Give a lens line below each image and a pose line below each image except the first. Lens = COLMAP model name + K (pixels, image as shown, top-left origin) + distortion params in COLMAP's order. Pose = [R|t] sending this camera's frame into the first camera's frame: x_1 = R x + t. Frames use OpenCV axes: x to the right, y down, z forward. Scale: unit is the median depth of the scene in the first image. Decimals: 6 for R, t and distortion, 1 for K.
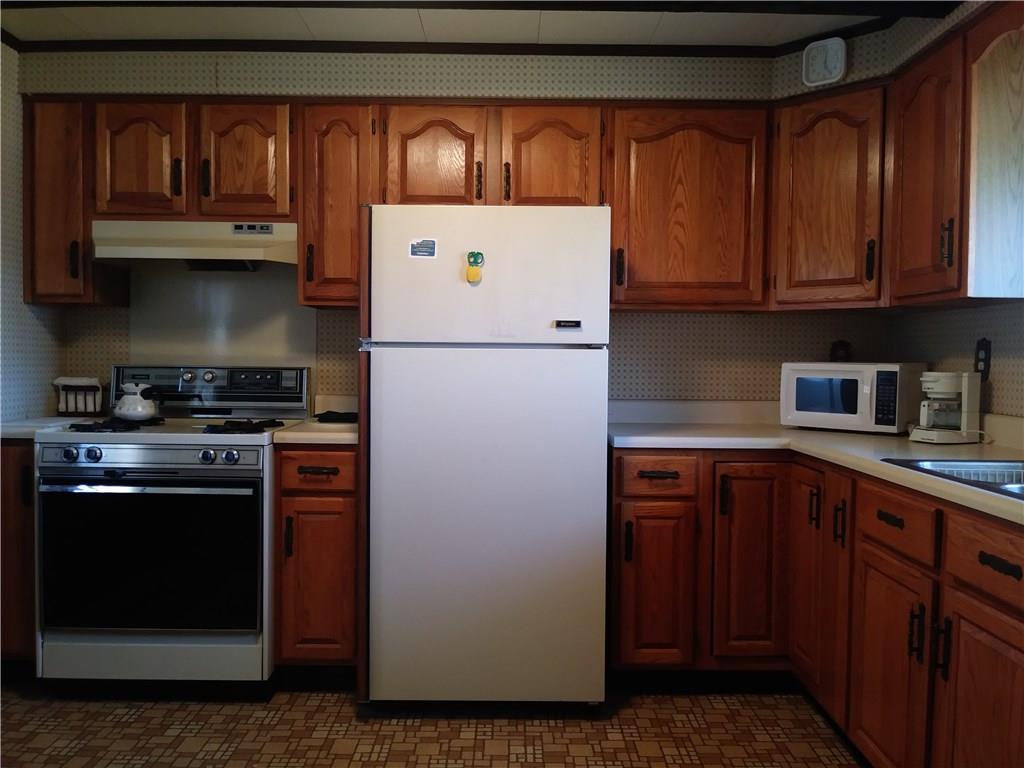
lens RADIAL K [[826.2, 0, 507.8], [0, 826.2, 387.2], [0, 0, 1]] dist [0.023596, -0.070886]
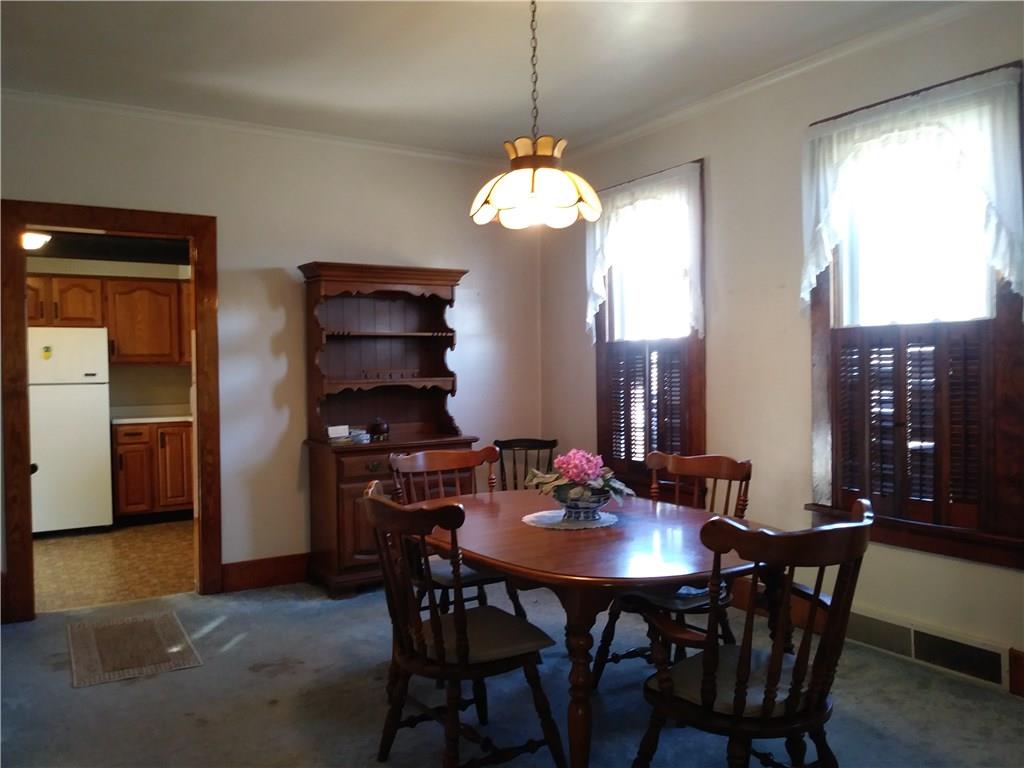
lens RADIAL K [[826.2, 0, 535.2], [0, 826.2, 387.8], [0, 0, 1]] dist [0.023596, -0.070886]
pose [[0.832175, -0.035852, 0.553352, -0.180211], [0.046565, 0.998901, -0.005309, 0.036182], [-0.552554, 0.030185, 0.832930, -1.715371]]
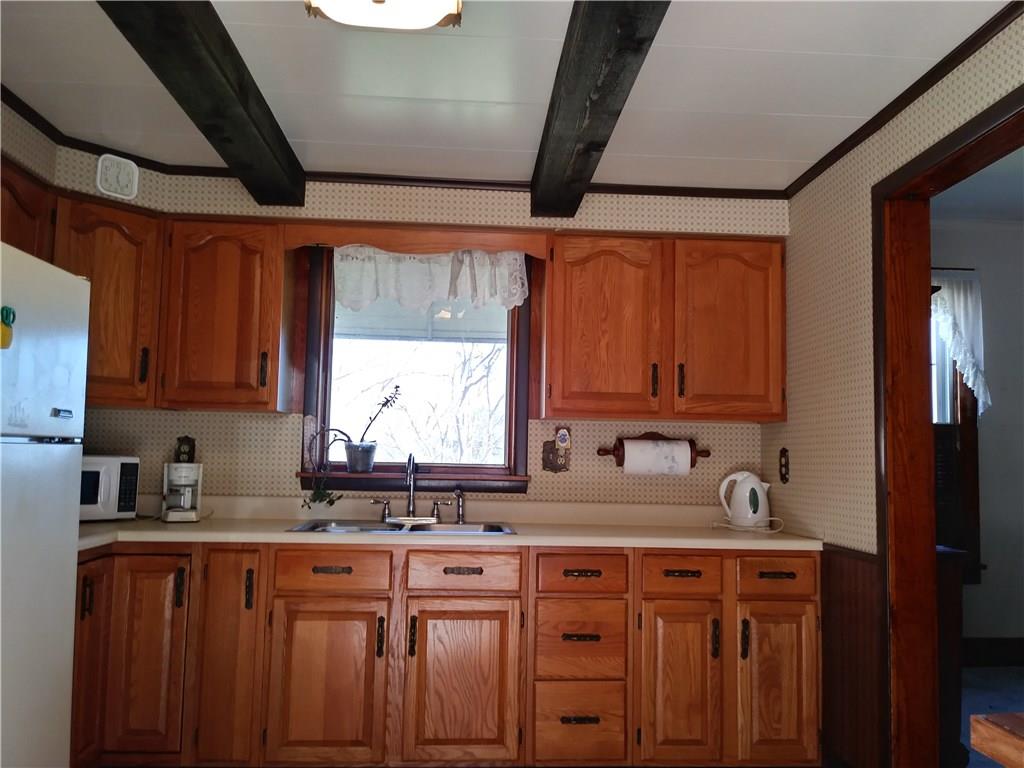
lens RADIAL K [[826.2, 0, 509.4], [0, 826.2, 388.4], [0, 0, 1]] dist [0.023596, -0.070886]
pose [[-0.071722, 0.068362, 0.995079, -0.723968], [0.019506, 0.997554, -0.067126, -0.036219], [-0.997234, 0.014596, -0.072880, 0.584886]]
